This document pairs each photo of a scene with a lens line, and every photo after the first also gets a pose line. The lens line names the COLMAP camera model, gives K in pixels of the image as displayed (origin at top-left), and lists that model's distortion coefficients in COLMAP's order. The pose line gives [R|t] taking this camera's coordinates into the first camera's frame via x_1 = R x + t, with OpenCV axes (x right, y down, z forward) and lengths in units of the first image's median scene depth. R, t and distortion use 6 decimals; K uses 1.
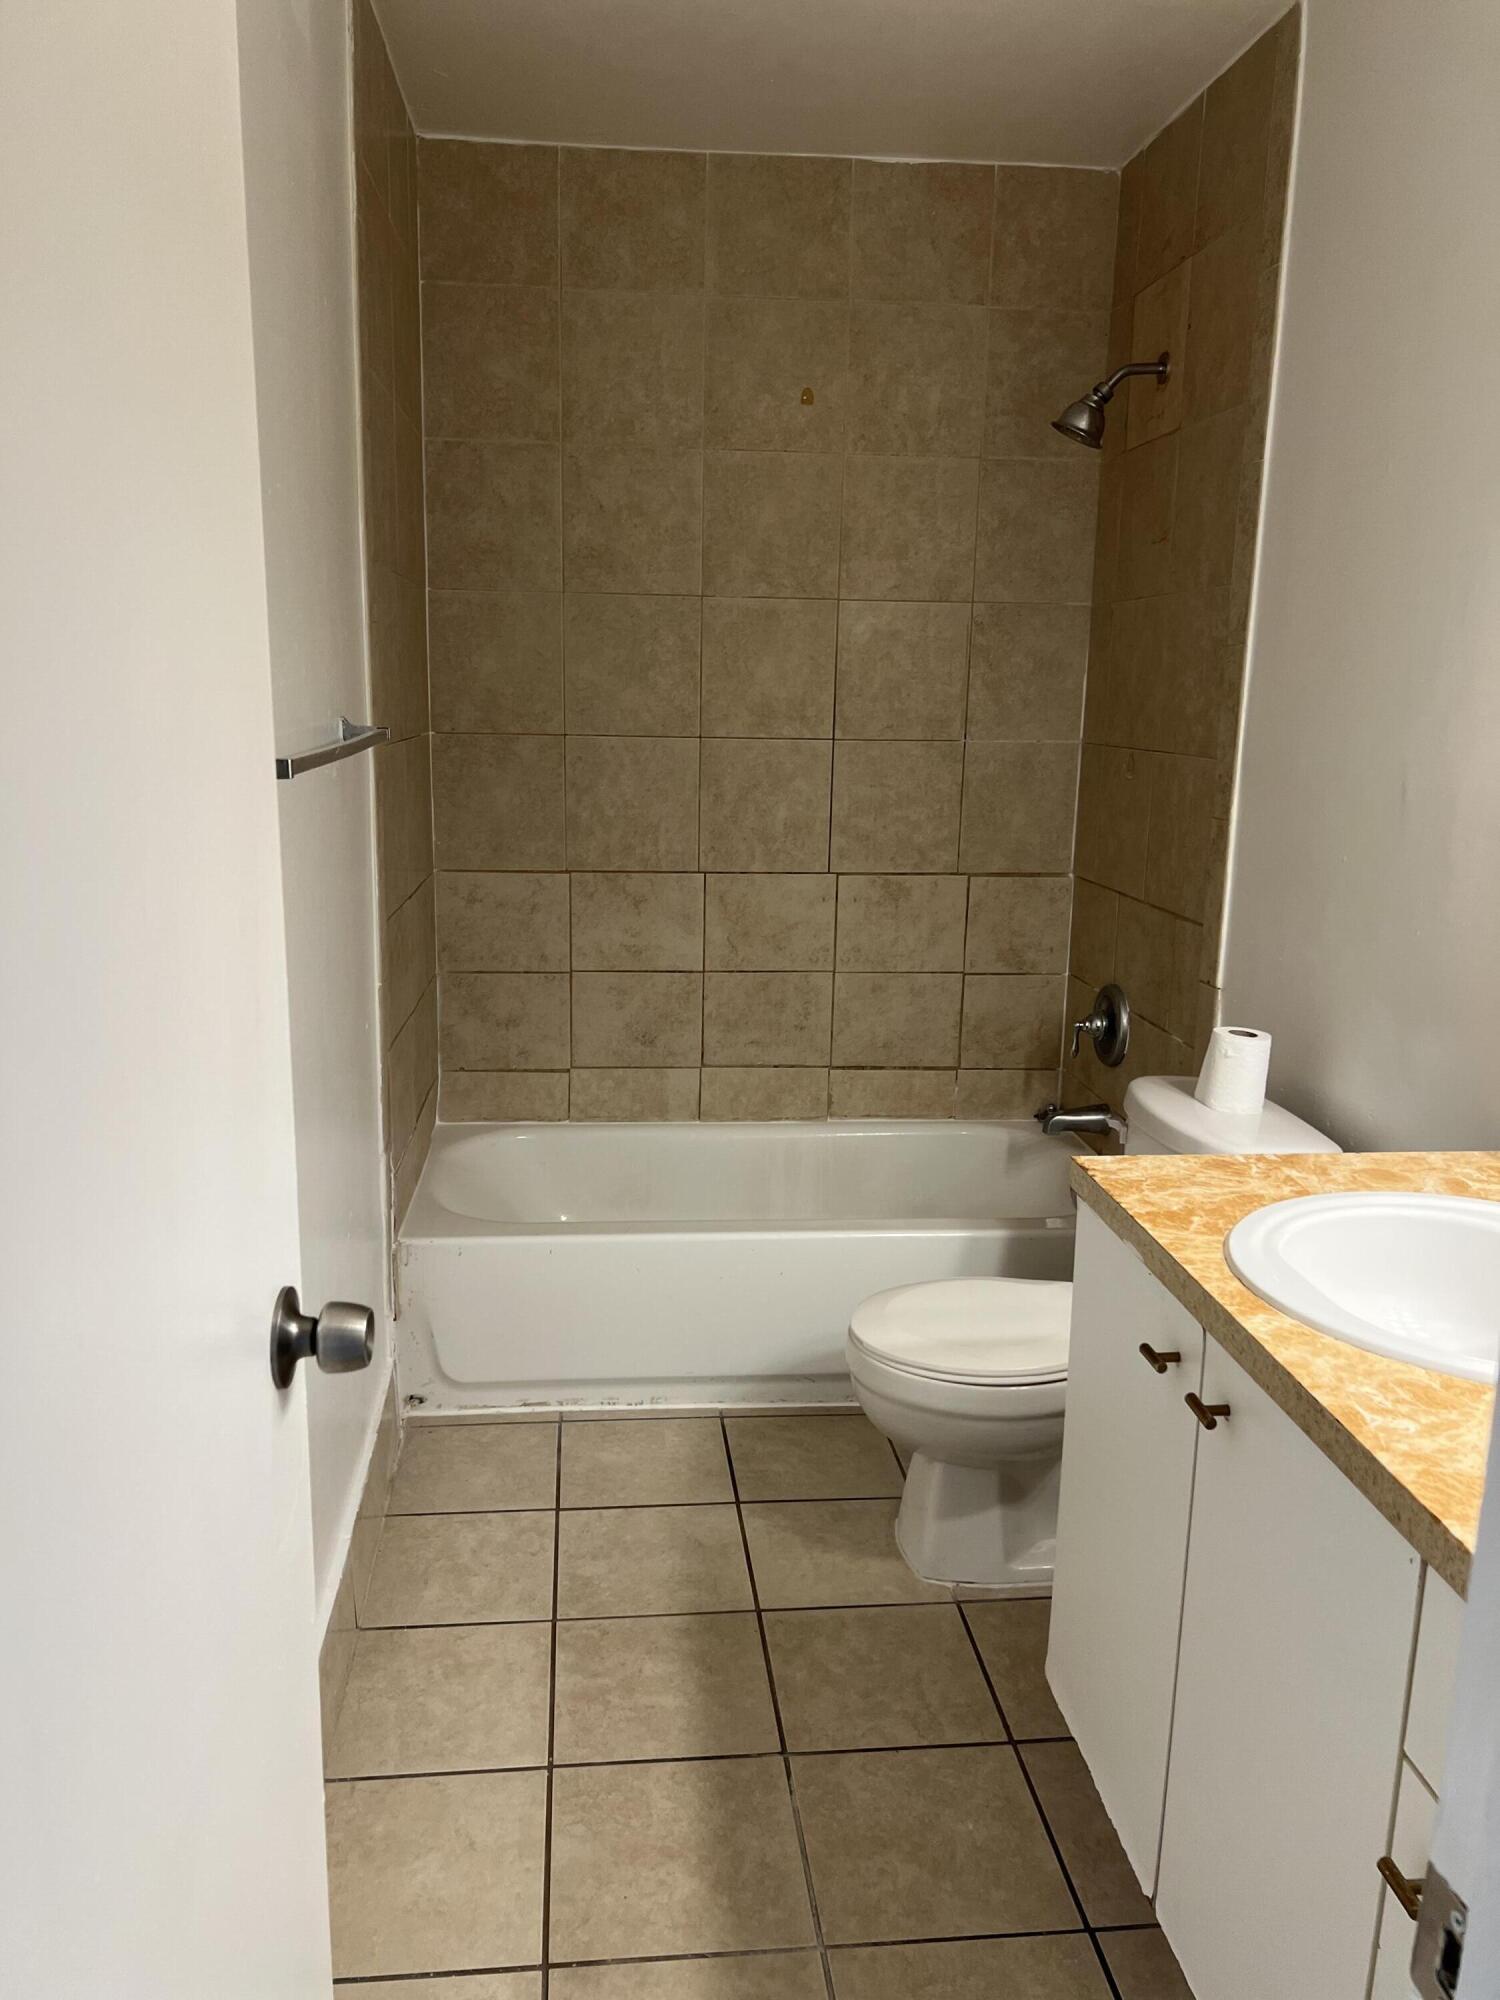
lens RADIAL K [[1530.8, 0, 745.3], [0, 1530.8, 993.7], [0, 0, 1]] dist [0.070703, -0.075018]
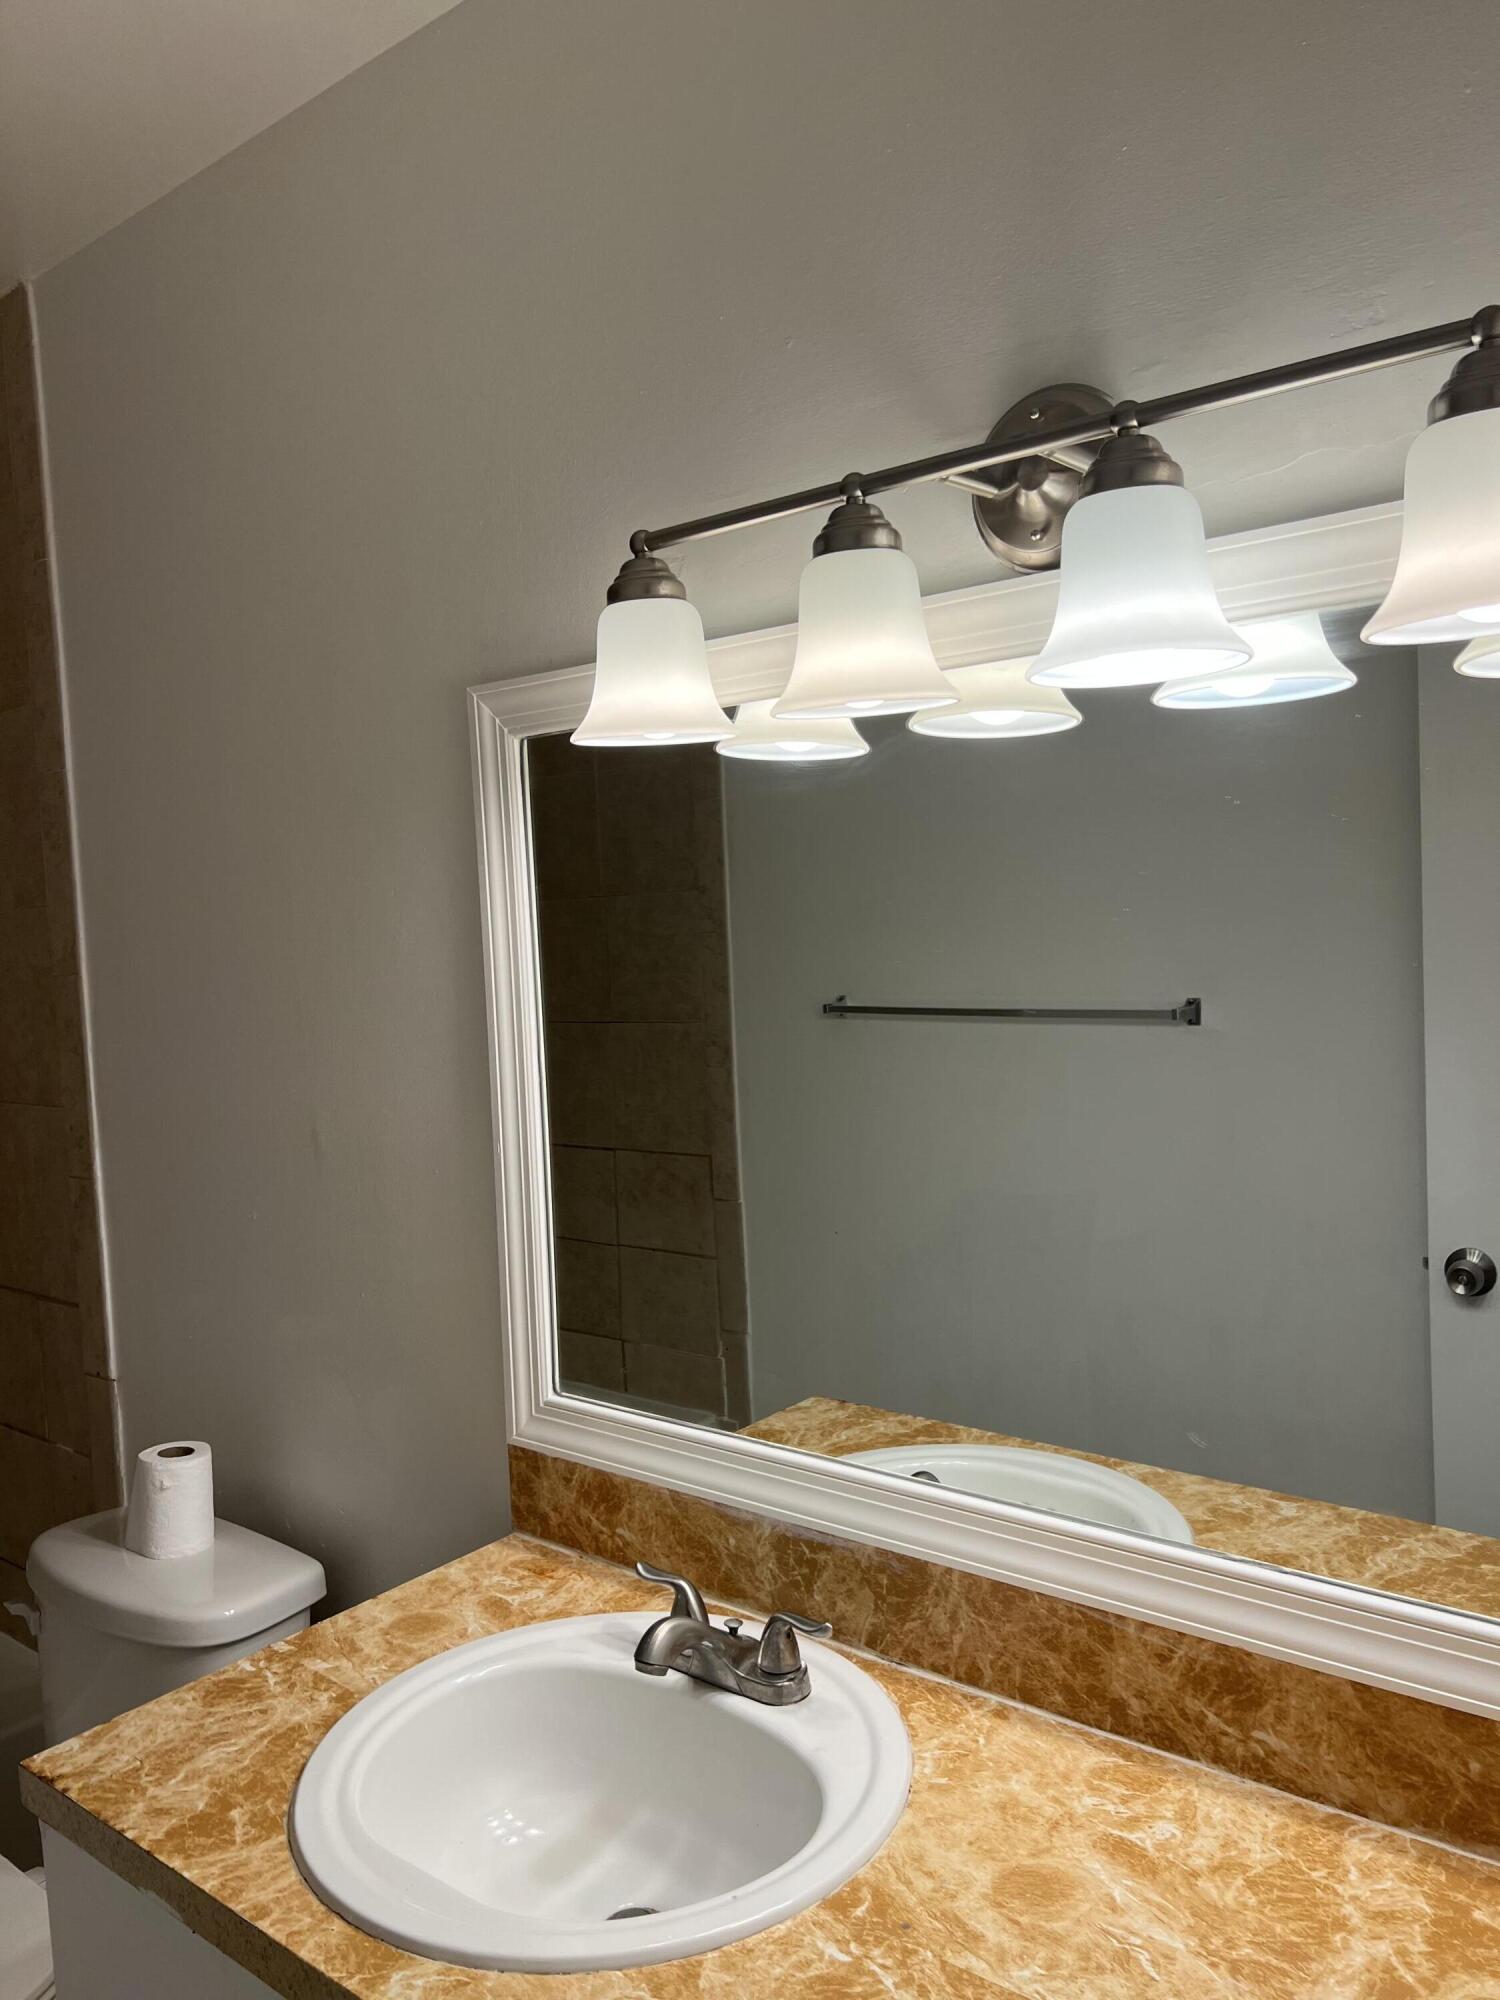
lens RADIAL K [[1530.8, 0, 745.3], [0, 1530.8, 993.7], [0, 0, 1]] dist [0.070703, -0.075018]
pose [[0.718028, -0.097316, 0.689177, -0.002511], [0.205636, 0.975636, -0.076479, -0.115449], [-0.664943, 0.196634, 0.720545, 0.217436]]
